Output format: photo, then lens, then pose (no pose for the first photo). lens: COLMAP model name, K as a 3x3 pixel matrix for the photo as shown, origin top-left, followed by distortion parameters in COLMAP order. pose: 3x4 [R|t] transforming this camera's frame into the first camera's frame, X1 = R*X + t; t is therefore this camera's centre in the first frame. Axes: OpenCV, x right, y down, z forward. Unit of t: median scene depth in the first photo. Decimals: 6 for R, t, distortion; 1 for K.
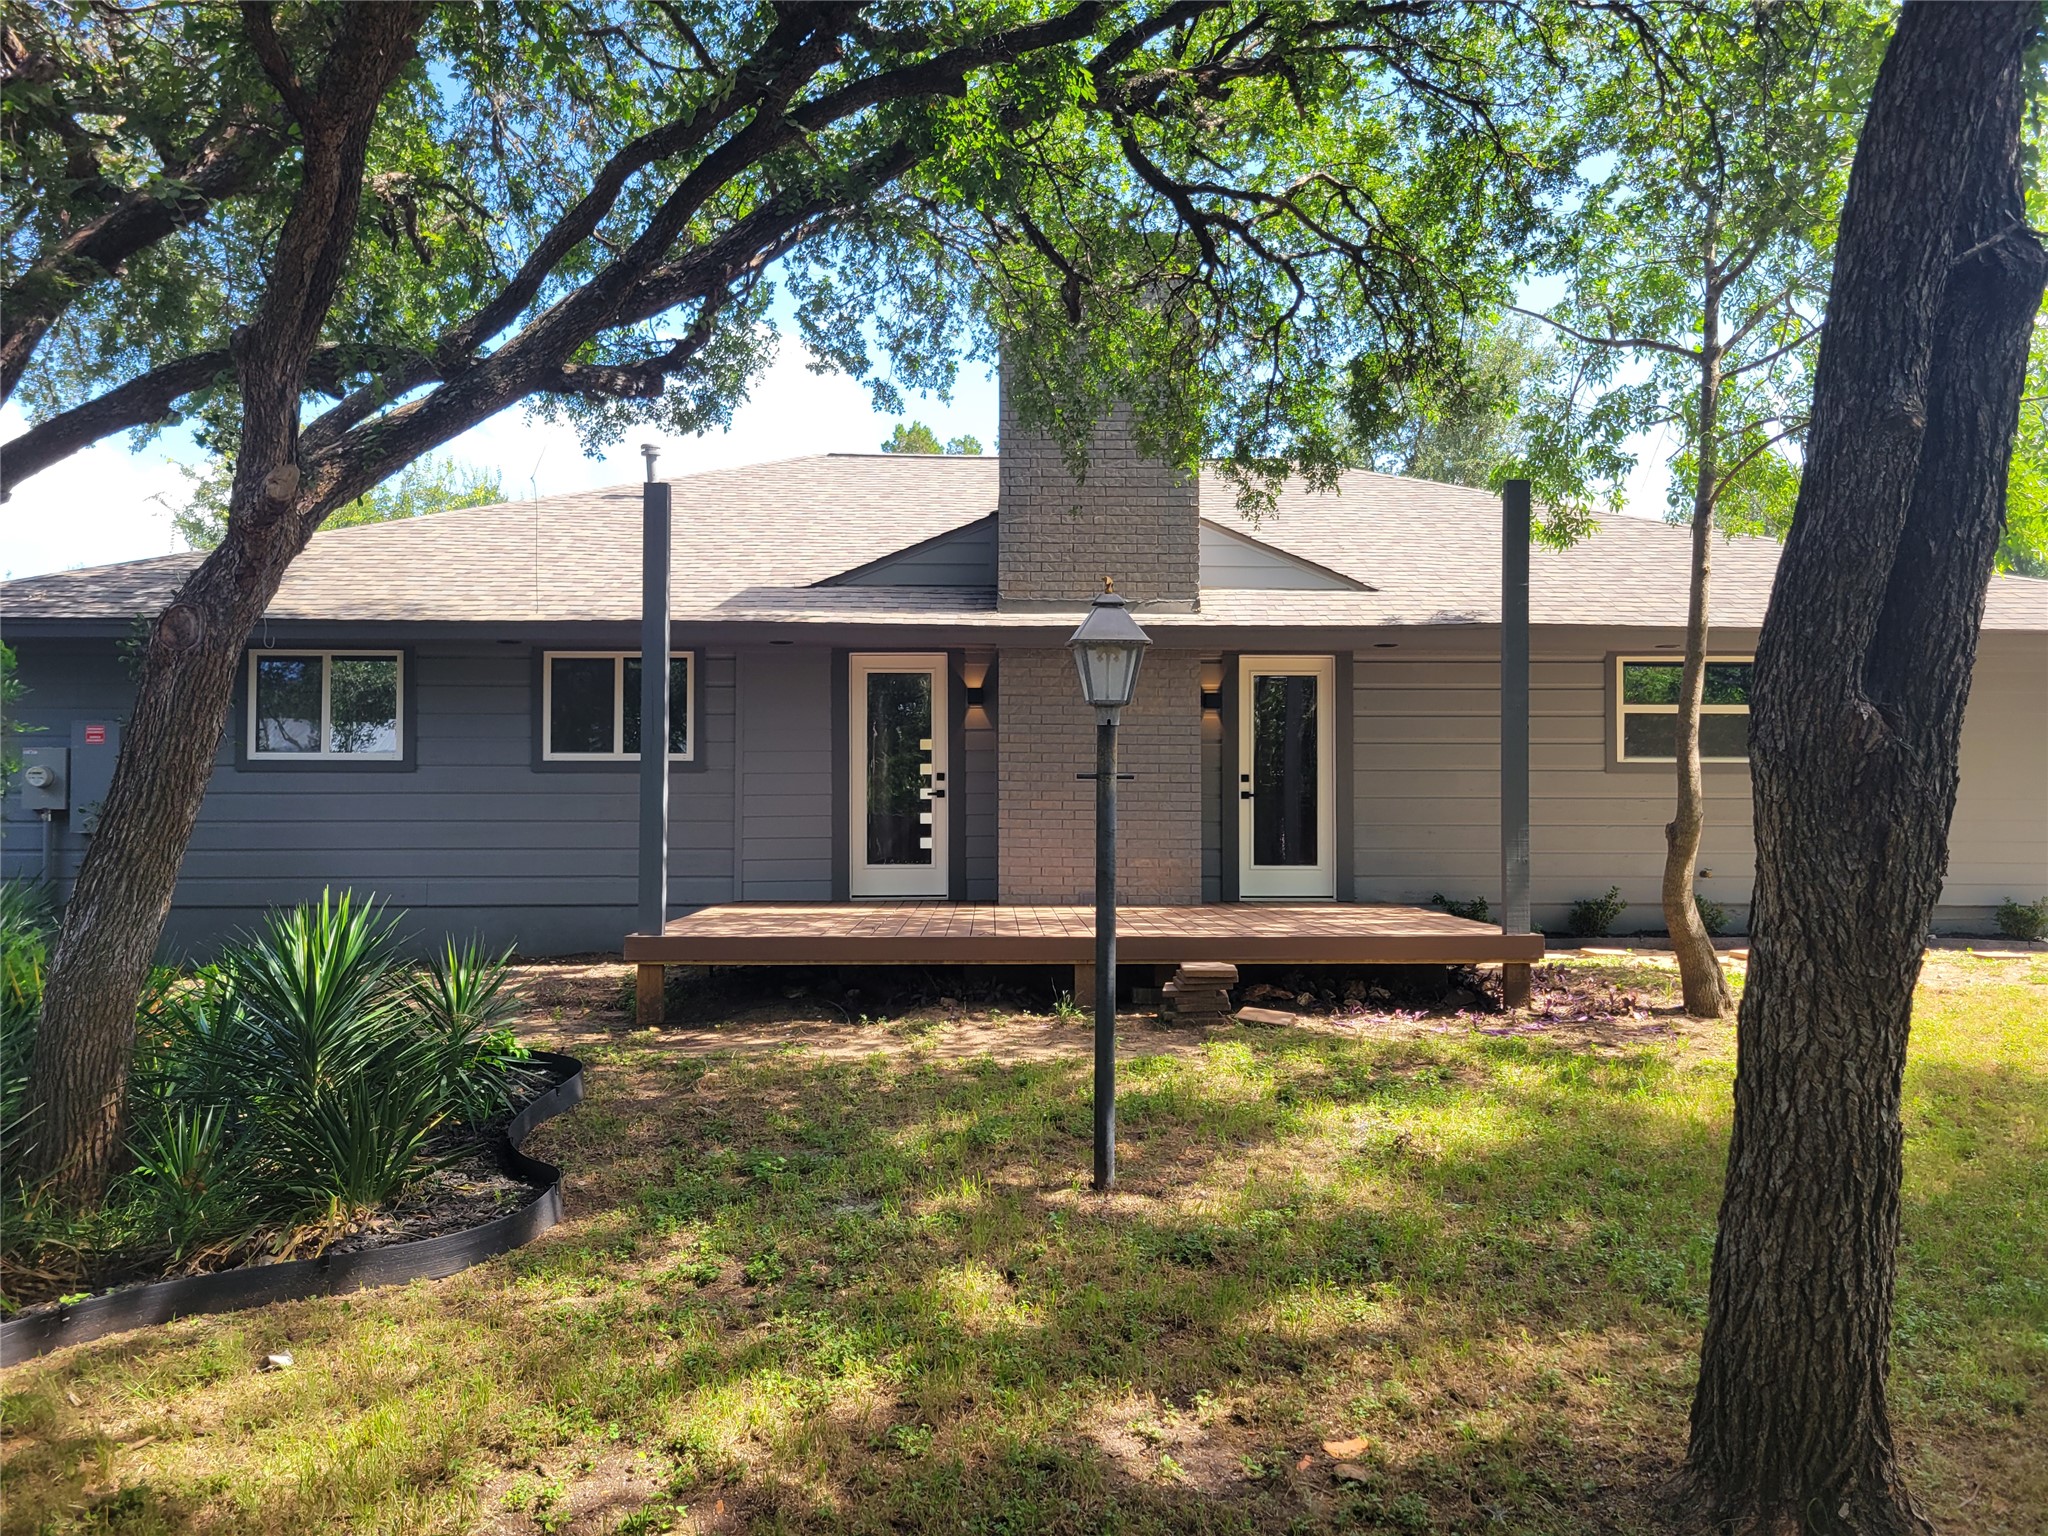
lens RADIAL K [[1379.3, 0, 1024.0], [0, 1379.3, 768.0], [0, 0, 1]] dist [0.030417, 0.000088]
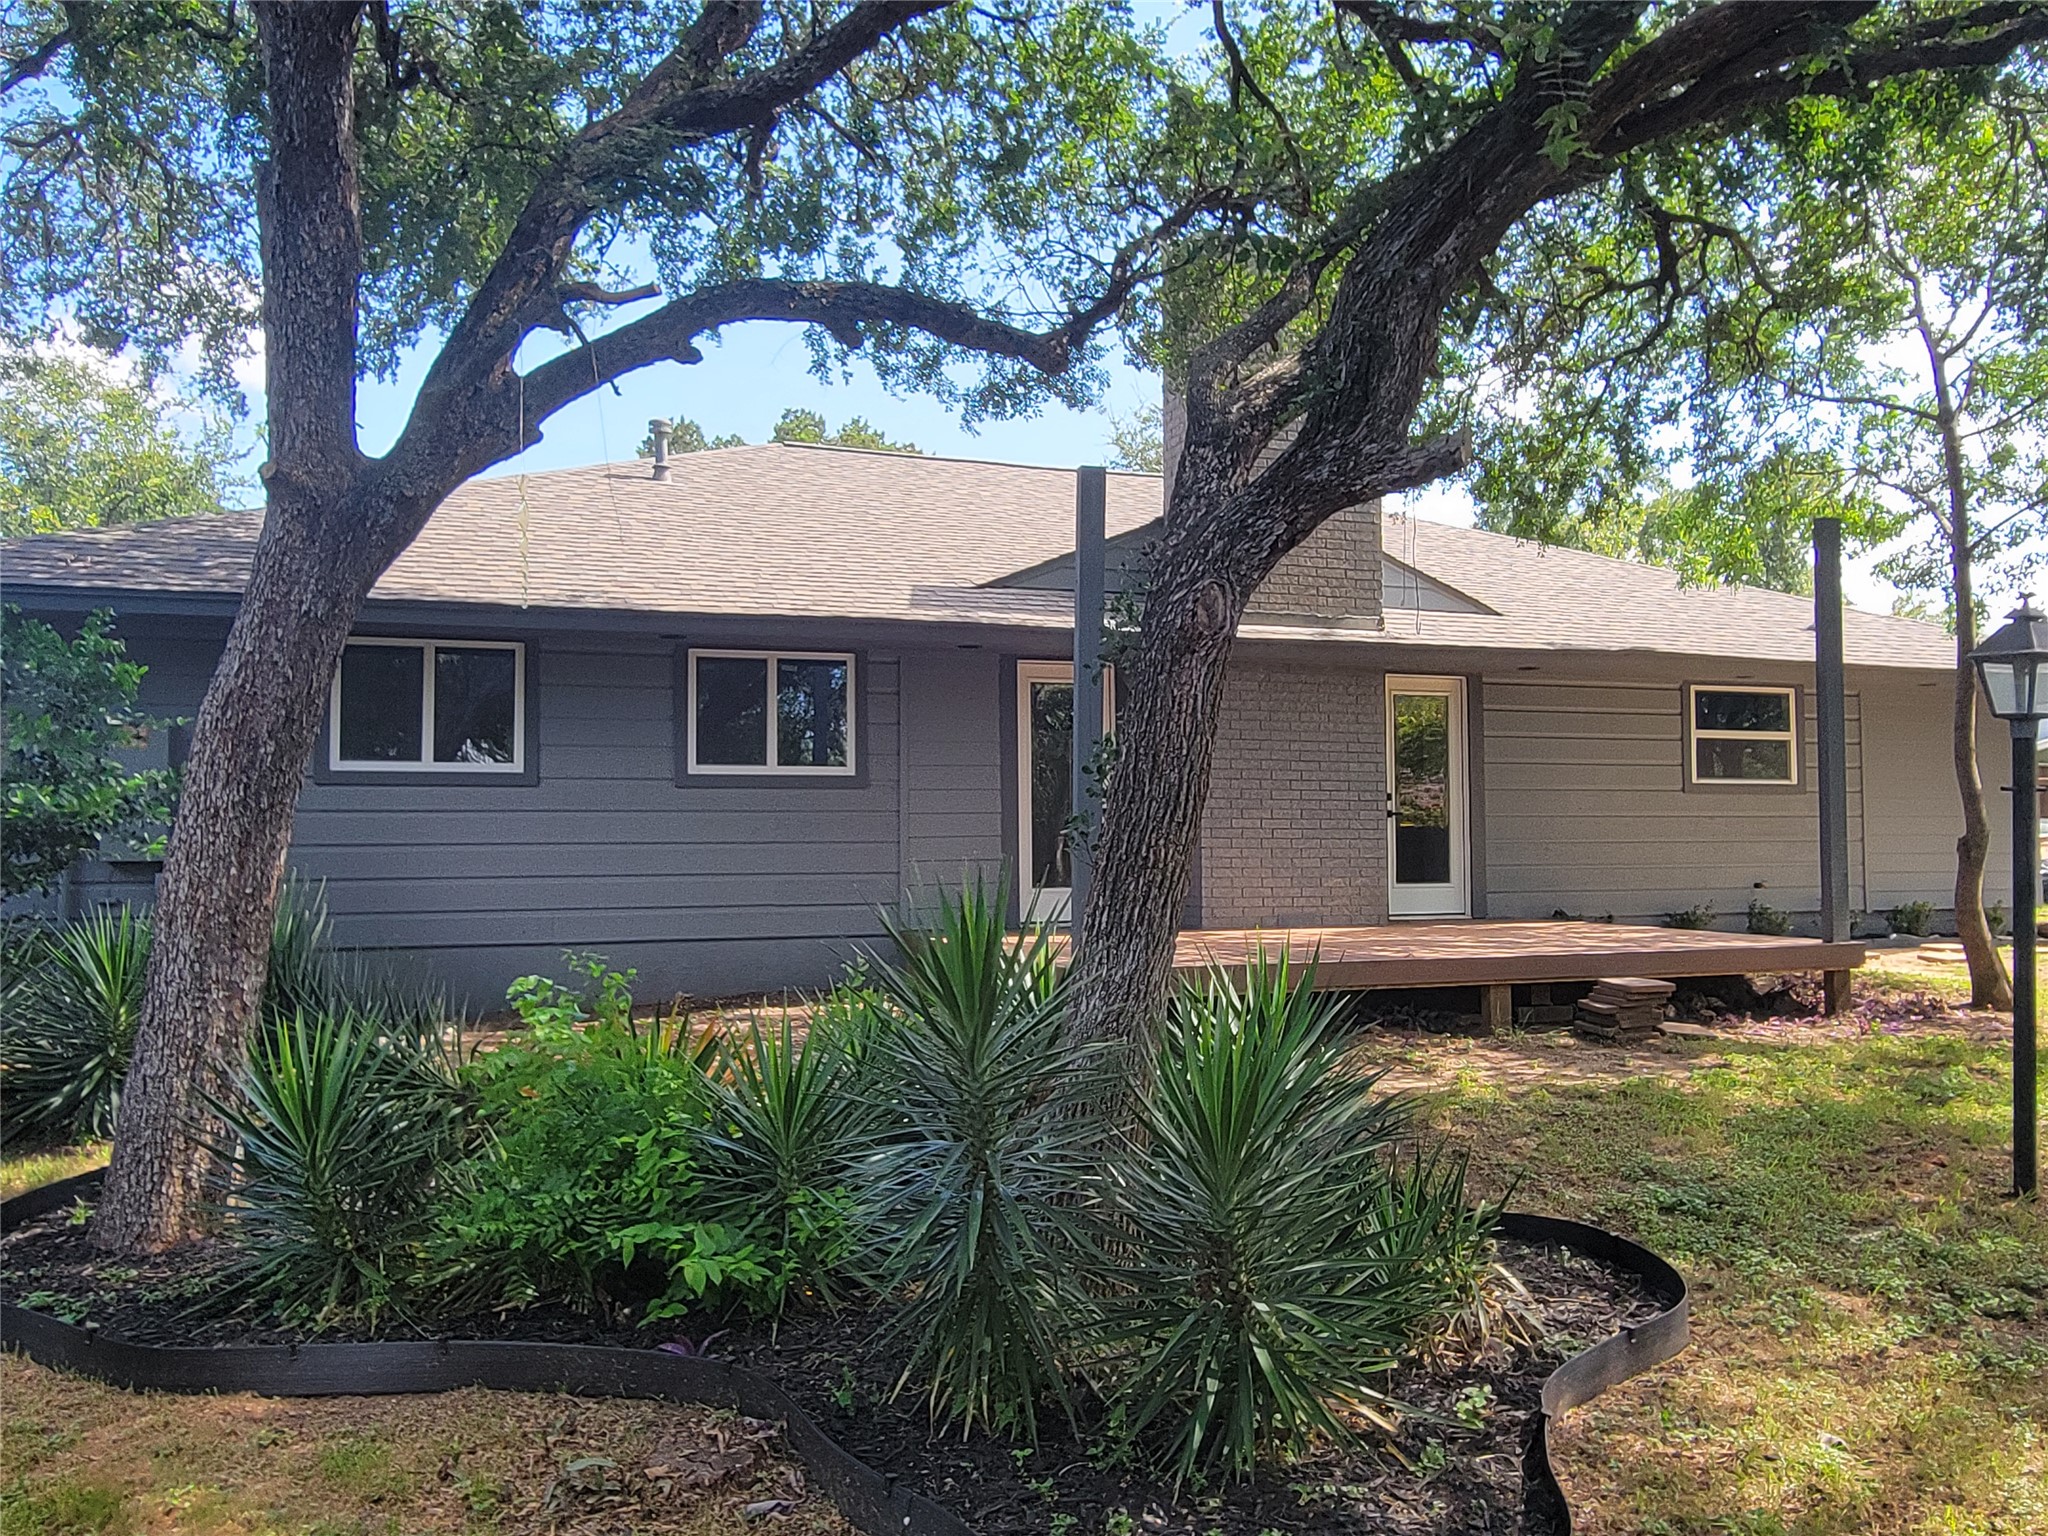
lens RADIAL K [[1429.4, 0, 1024.0], [0, 1429.4, 768.0], [0, 0, 1]] dist [0.002086, 0.001664]
pose [[0.962865, 0.008745, 0.269841, -0.381353], [-0.004601, 0.999862, -0.015986, 0.004223], [-0.269943, 0.014151, 0.962772, 0.075534]]
